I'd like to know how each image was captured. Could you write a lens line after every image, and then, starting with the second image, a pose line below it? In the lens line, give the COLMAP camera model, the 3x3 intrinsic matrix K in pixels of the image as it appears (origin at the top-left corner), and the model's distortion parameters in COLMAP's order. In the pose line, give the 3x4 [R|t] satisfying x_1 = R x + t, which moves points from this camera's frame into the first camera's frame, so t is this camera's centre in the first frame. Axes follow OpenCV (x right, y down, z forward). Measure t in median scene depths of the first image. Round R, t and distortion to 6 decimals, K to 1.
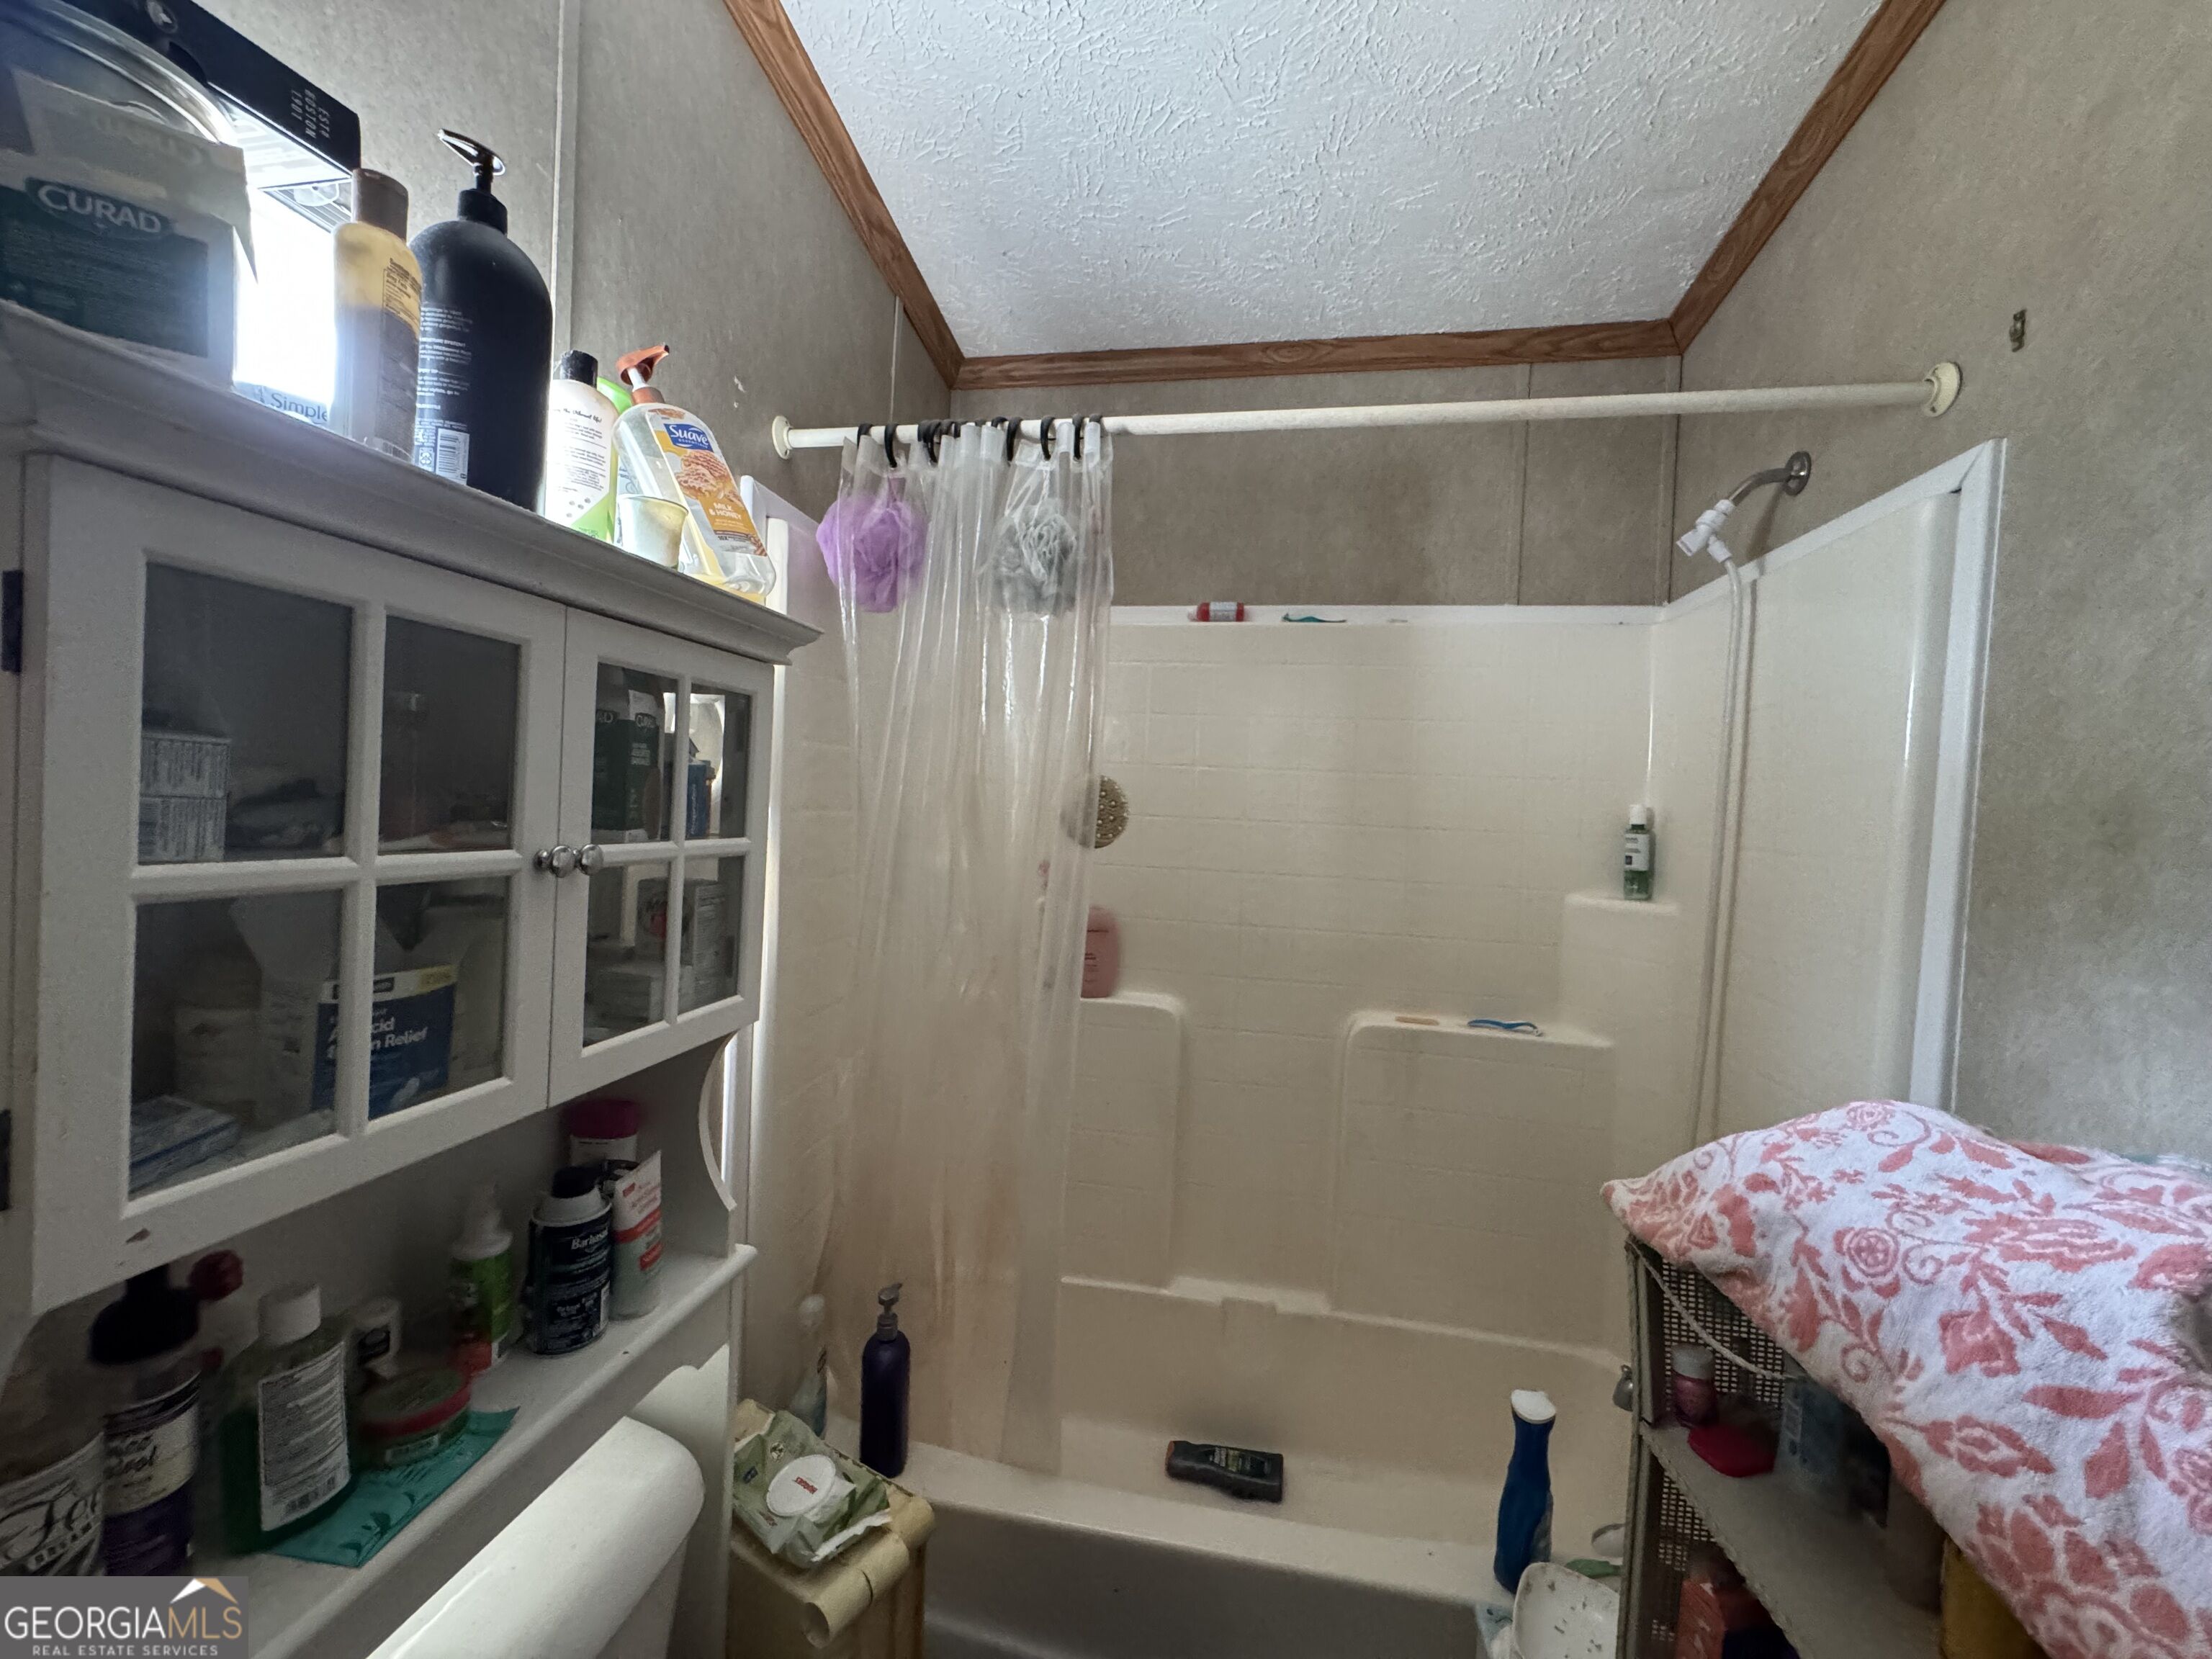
lens RADIAL K [[886.1, 0, 1114.4], [0, 886.1, 829.8], [0, 0, 1]] dist [-0.001964, -0.000404]
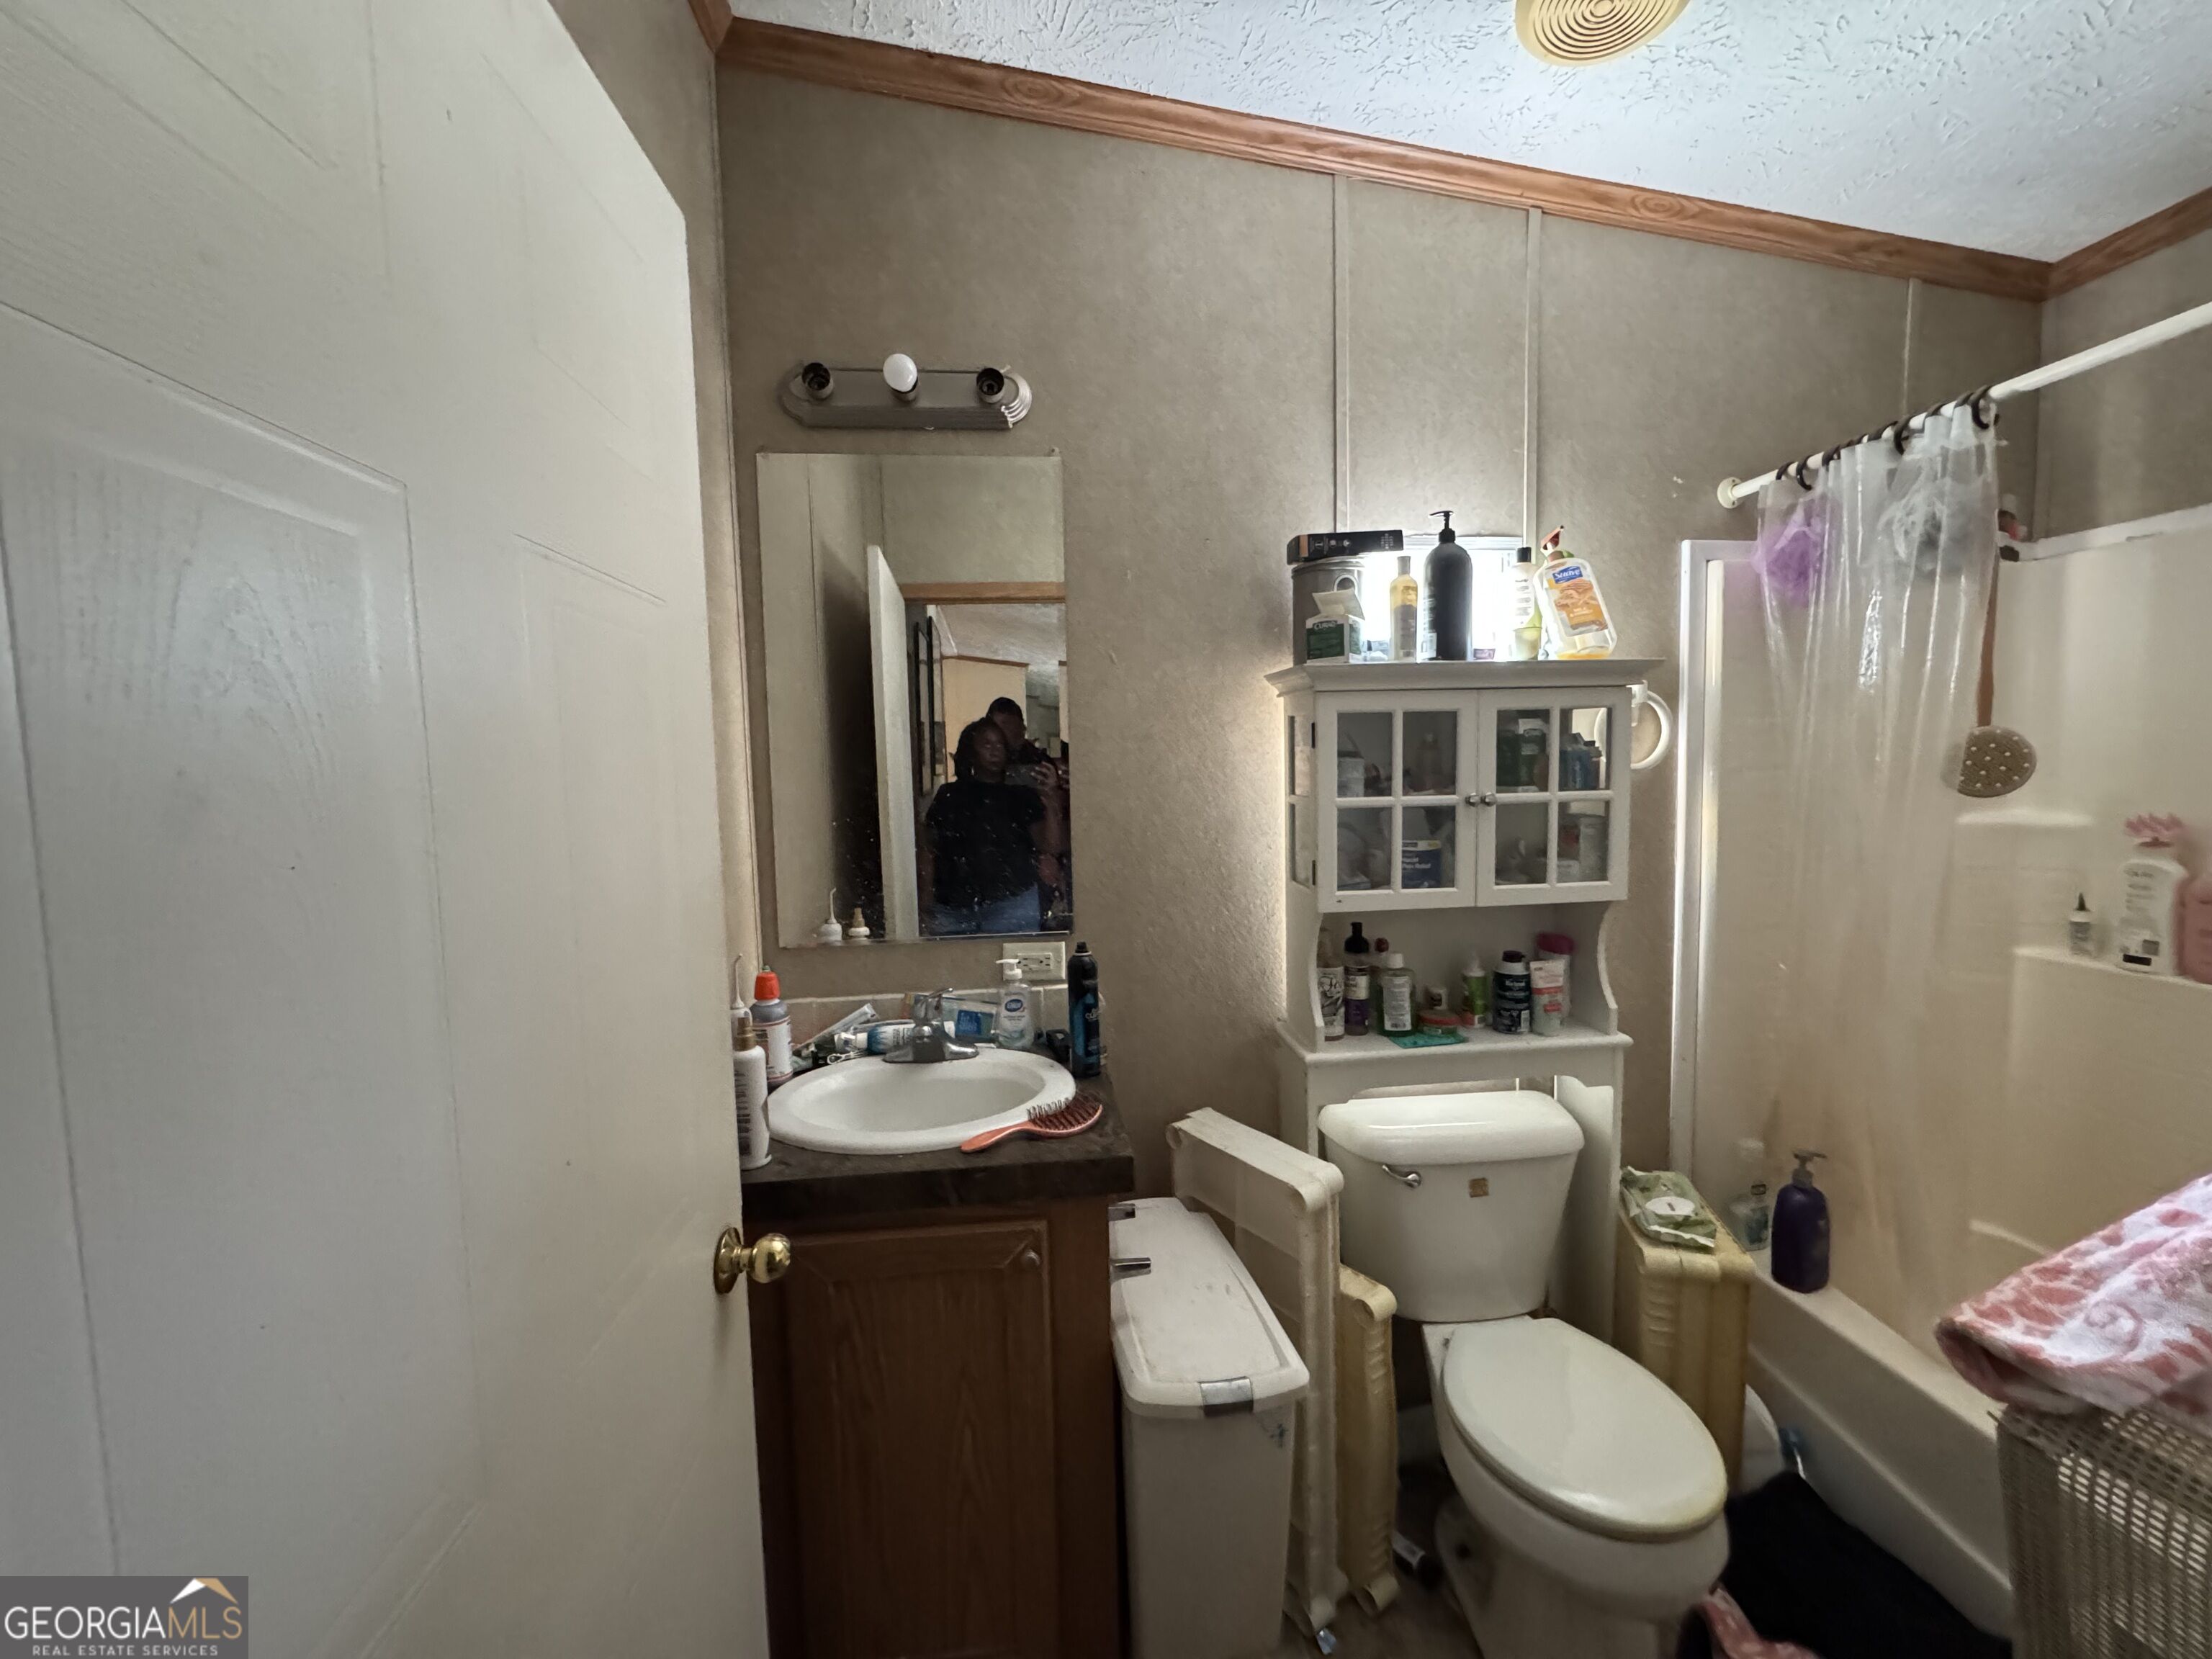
lens RADIAL K [[891.0, 0, 1085.2], [0, 891.0, 836.4], [0, 0, 1]] dist [-0.001073, -0.000568]
pose [[0.258149, 0.039538, -0.965296, 1.136579], [0.013996, 0.998904, 0.044658, 0.009505], [0.966004, -0.025039, 0.257313, -0.498200]]
